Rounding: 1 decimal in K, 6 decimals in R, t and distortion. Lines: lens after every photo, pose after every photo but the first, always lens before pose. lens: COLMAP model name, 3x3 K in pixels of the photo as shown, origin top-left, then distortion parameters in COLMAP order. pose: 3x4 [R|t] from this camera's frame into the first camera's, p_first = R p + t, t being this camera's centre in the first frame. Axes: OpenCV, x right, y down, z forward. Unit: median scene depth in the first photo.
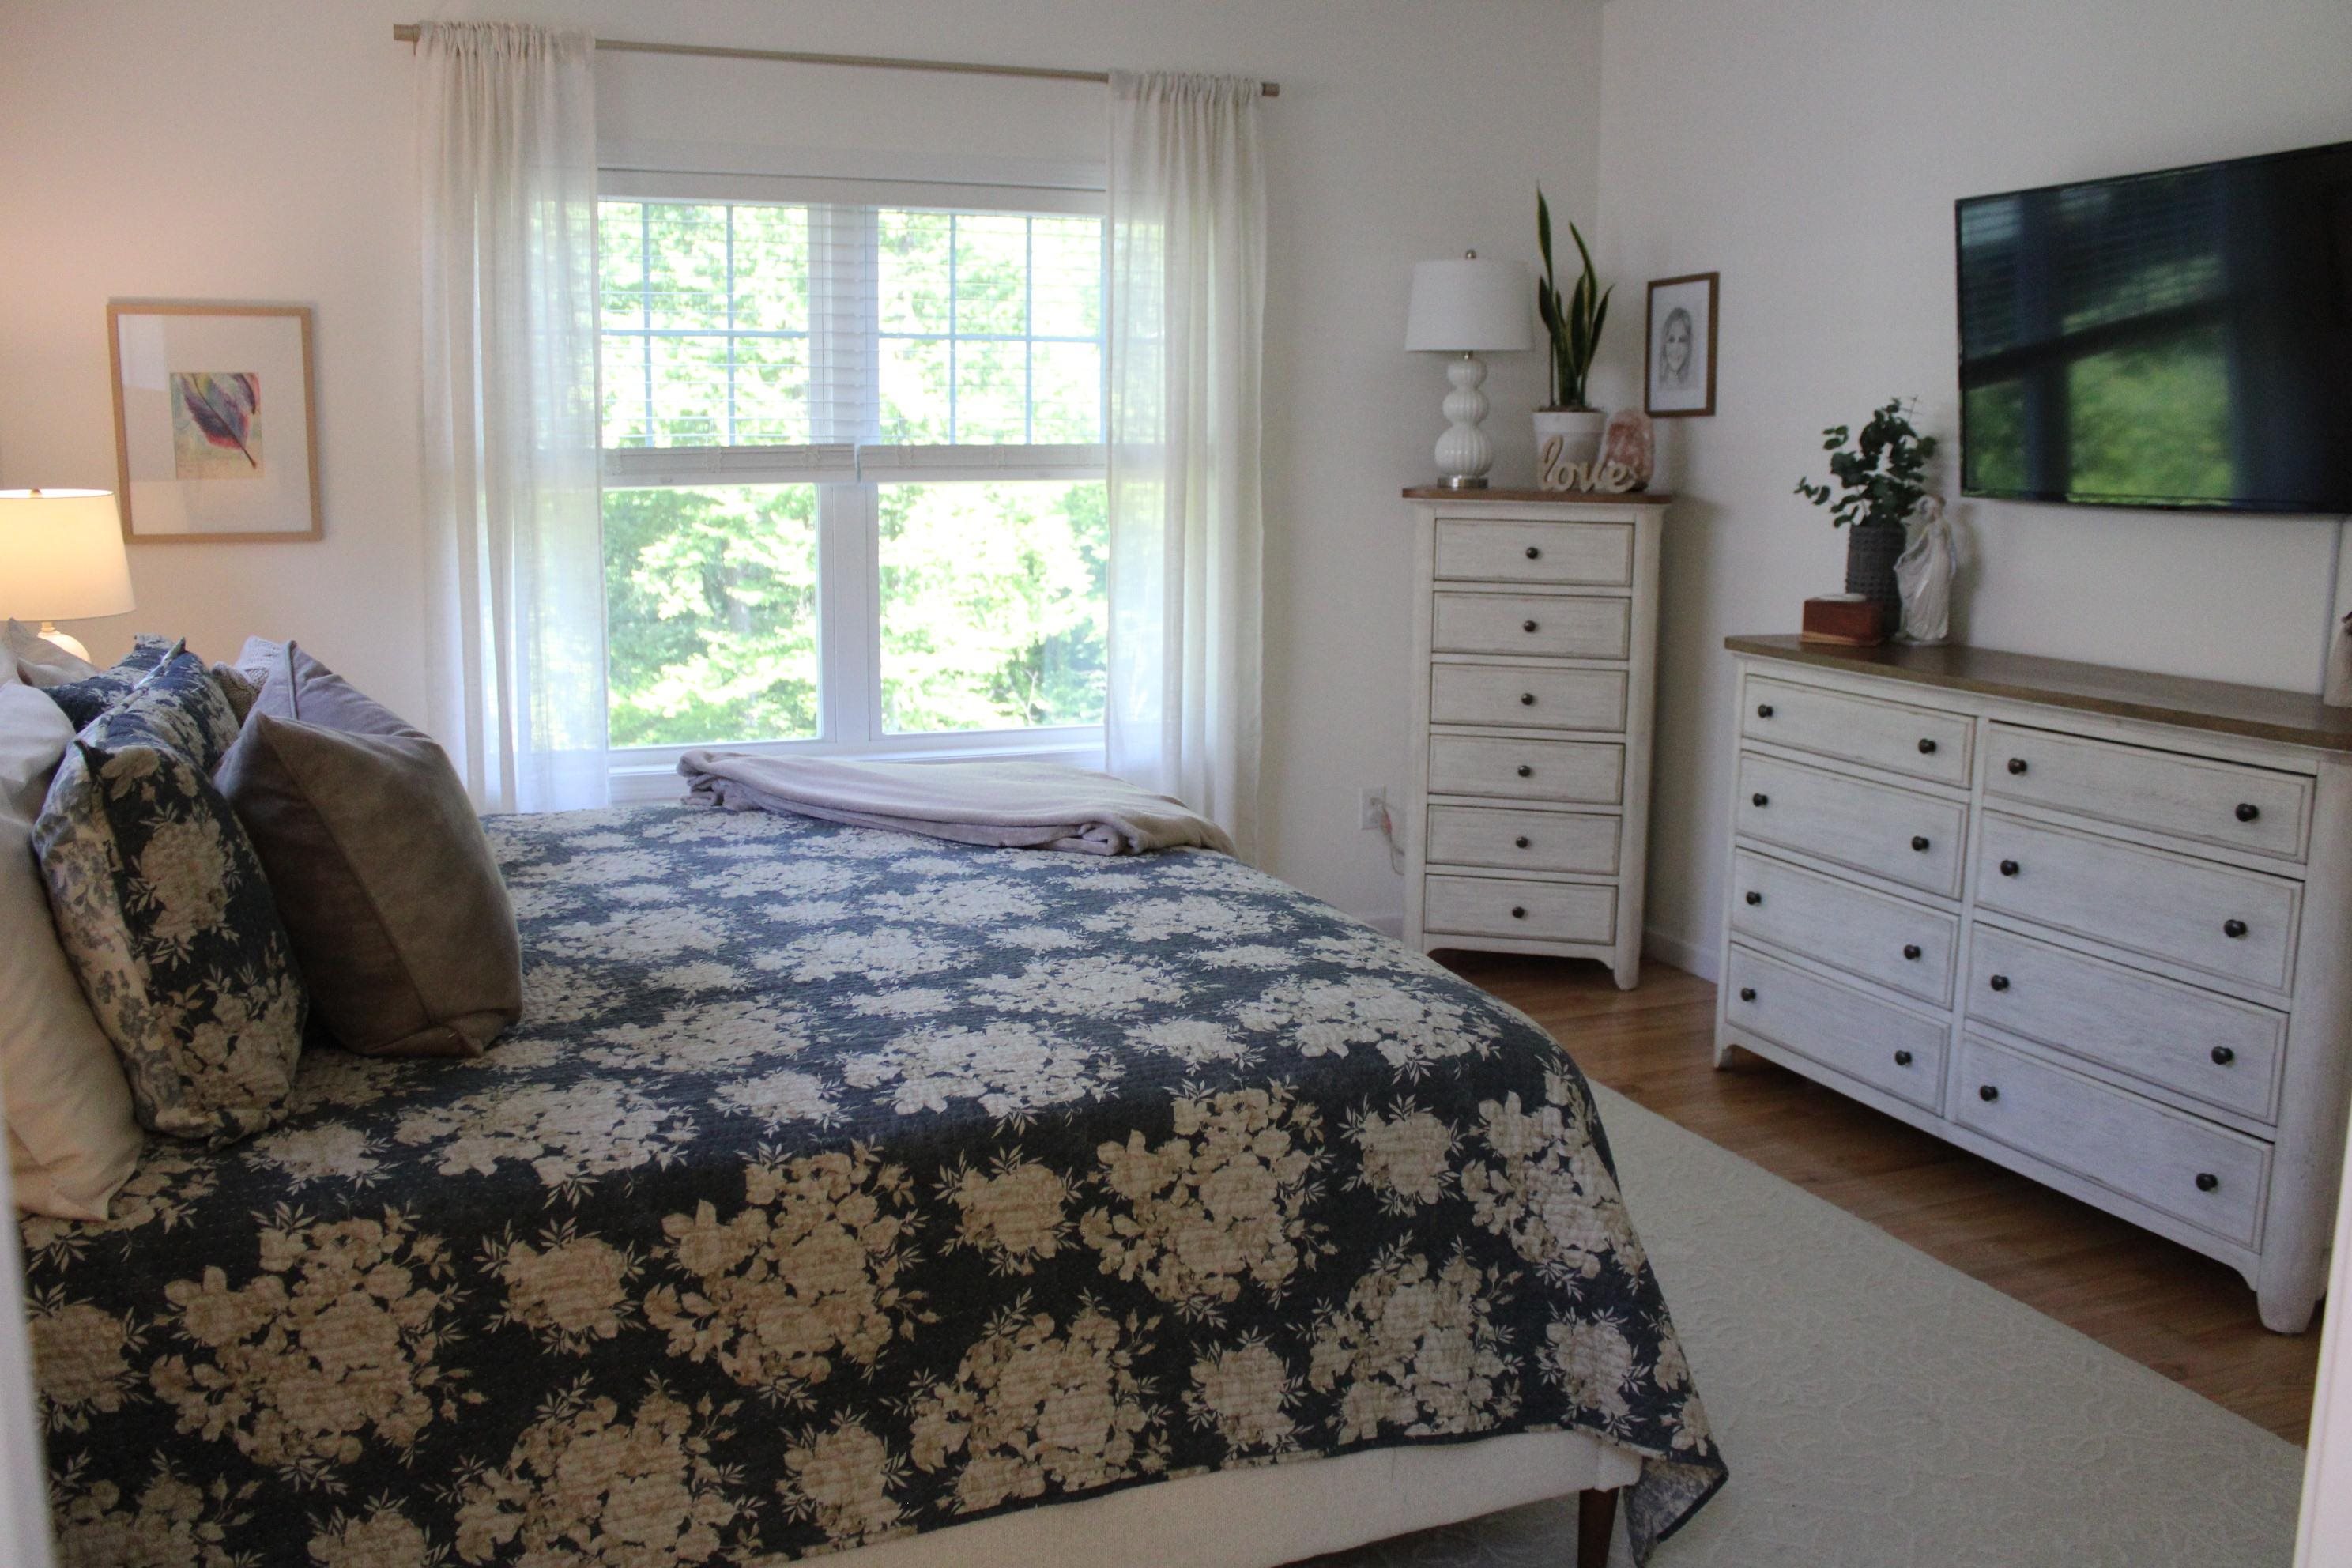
lens RADIAL K [[1962.9, 0, 1256.2], [0, 1962.9, 759.0], [0, 0, 1]] dist [-0.130662, 0.069184]
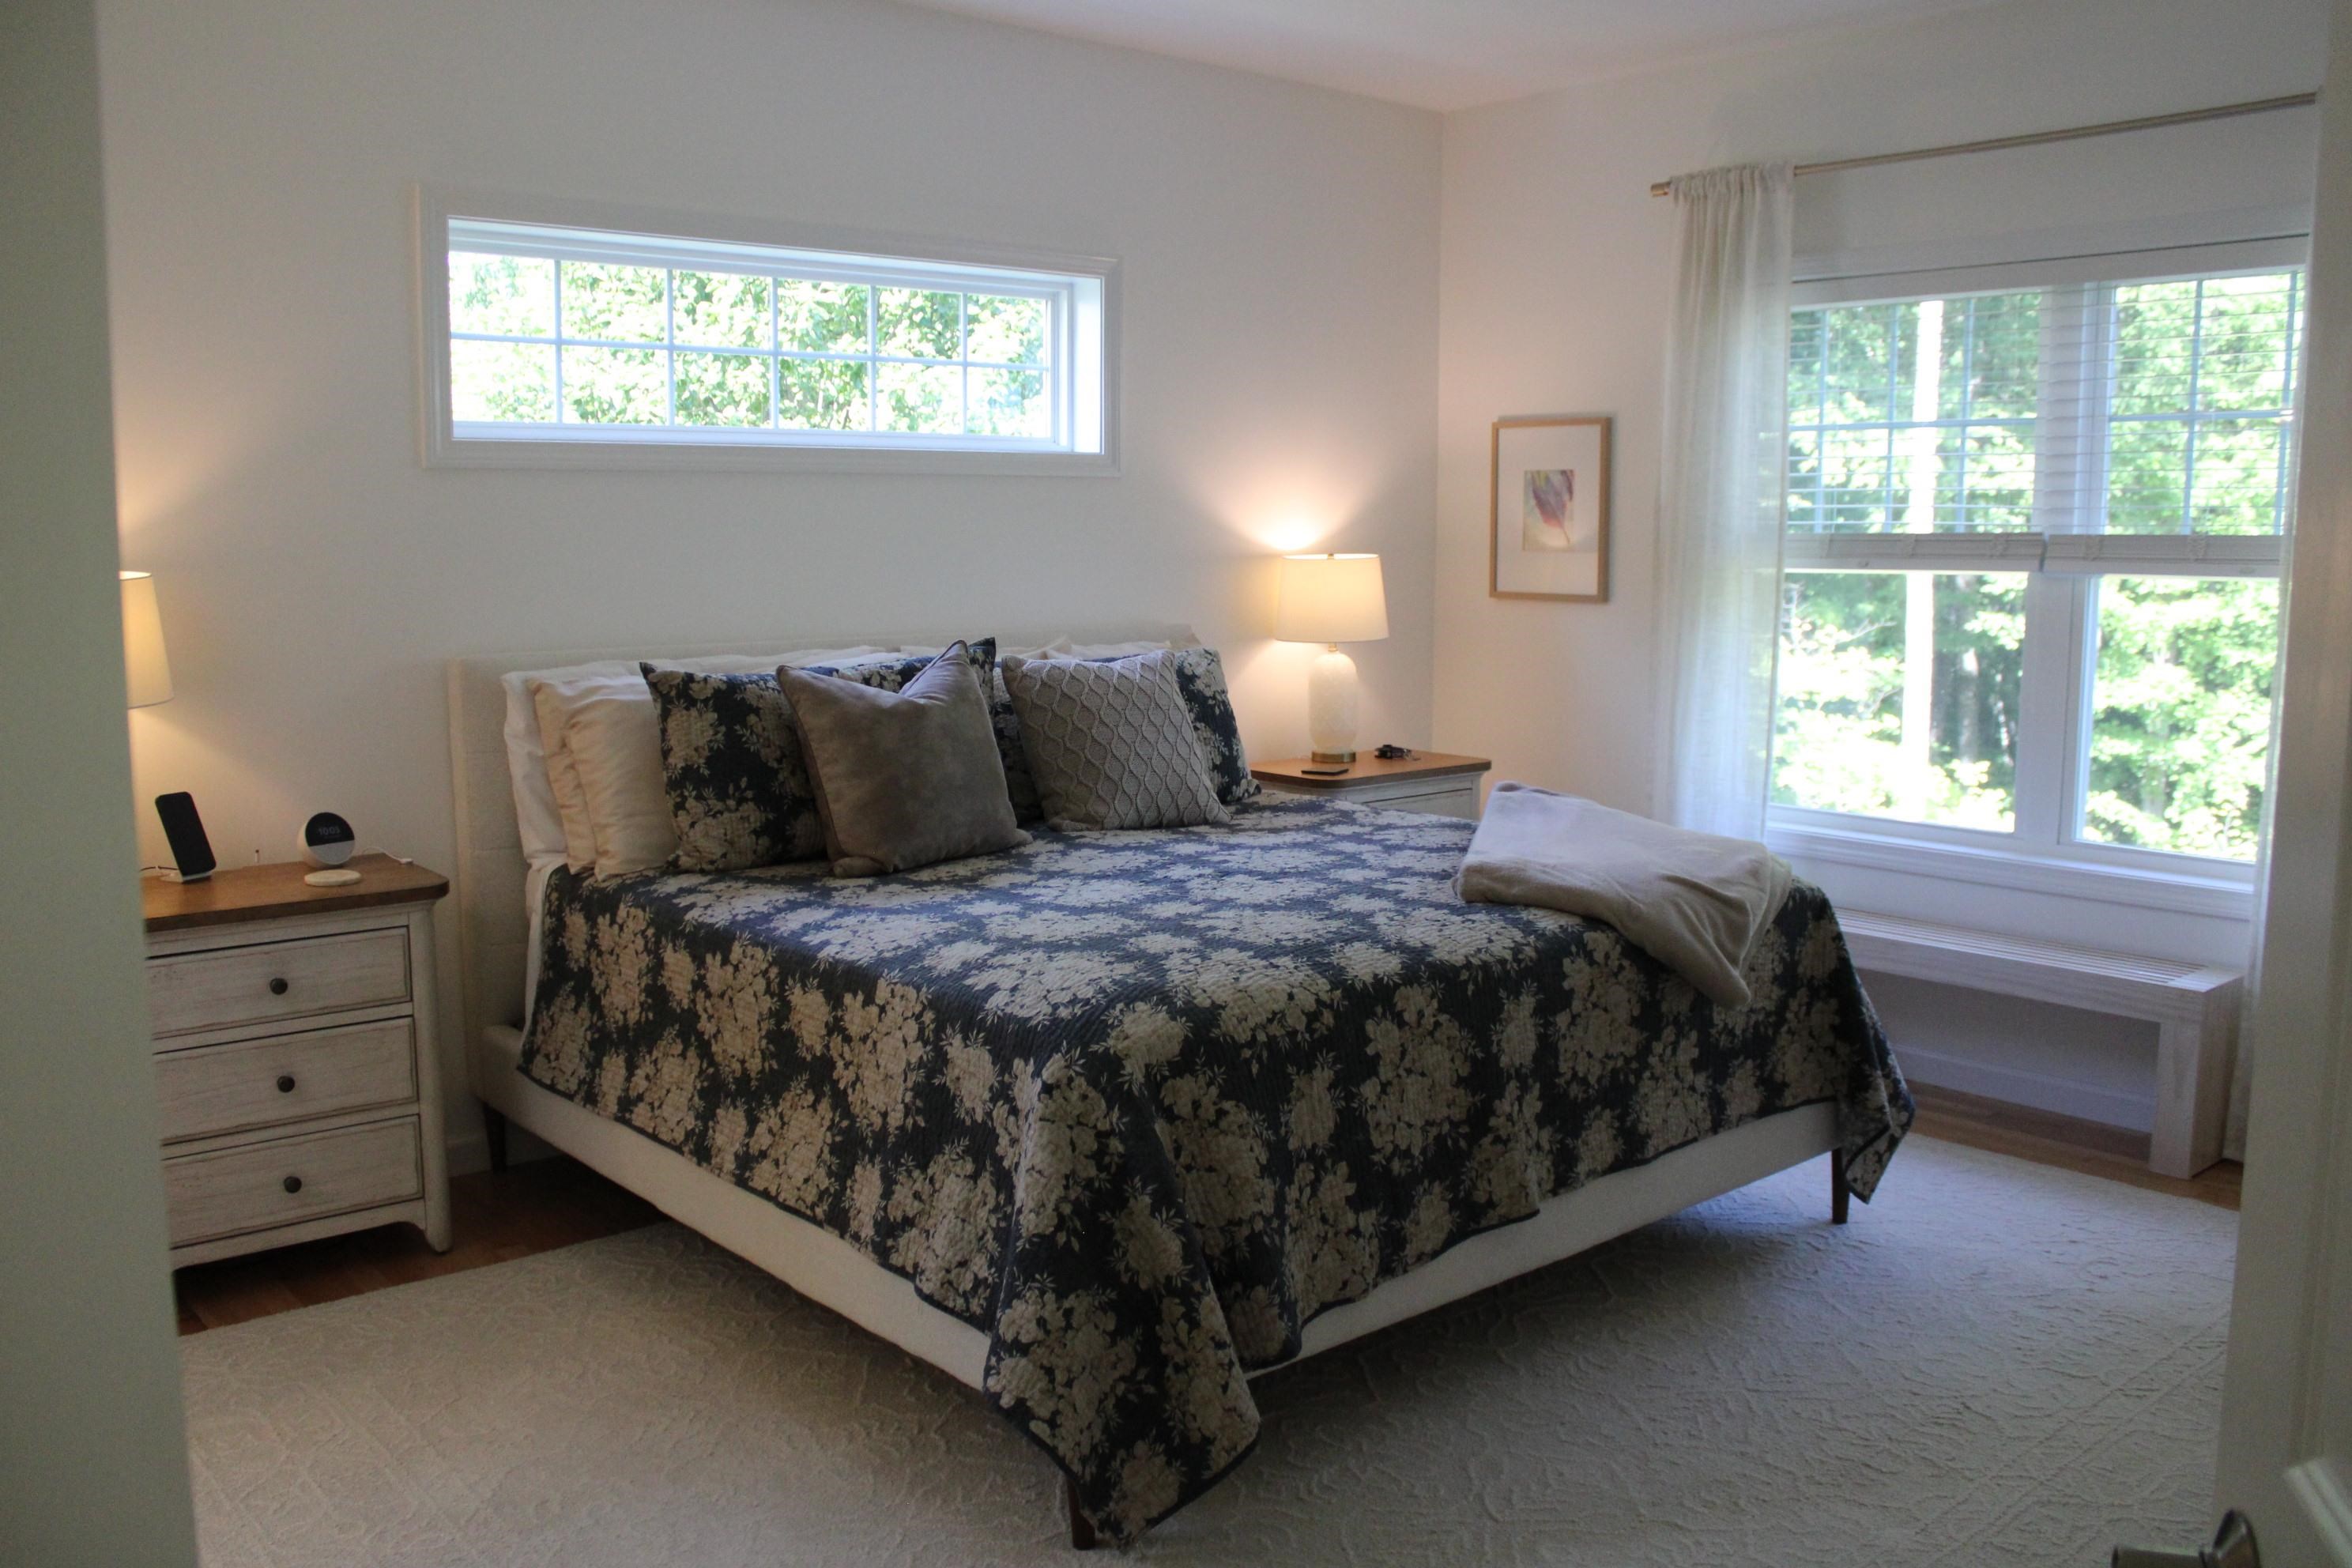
lens RADIAL K [[1962.9, 0, 1172.6], [0, 1962.9, 786.1], [0, 0, 1]] dist [-0.130662, 0.069184]
pose [[0.323138, 0.118934, -0.938848, 1.292533], [-0.151155, 0.985821, 0.072859, -0.096746], [0.934202, 0.118368, 0.336534, 0.668435]]
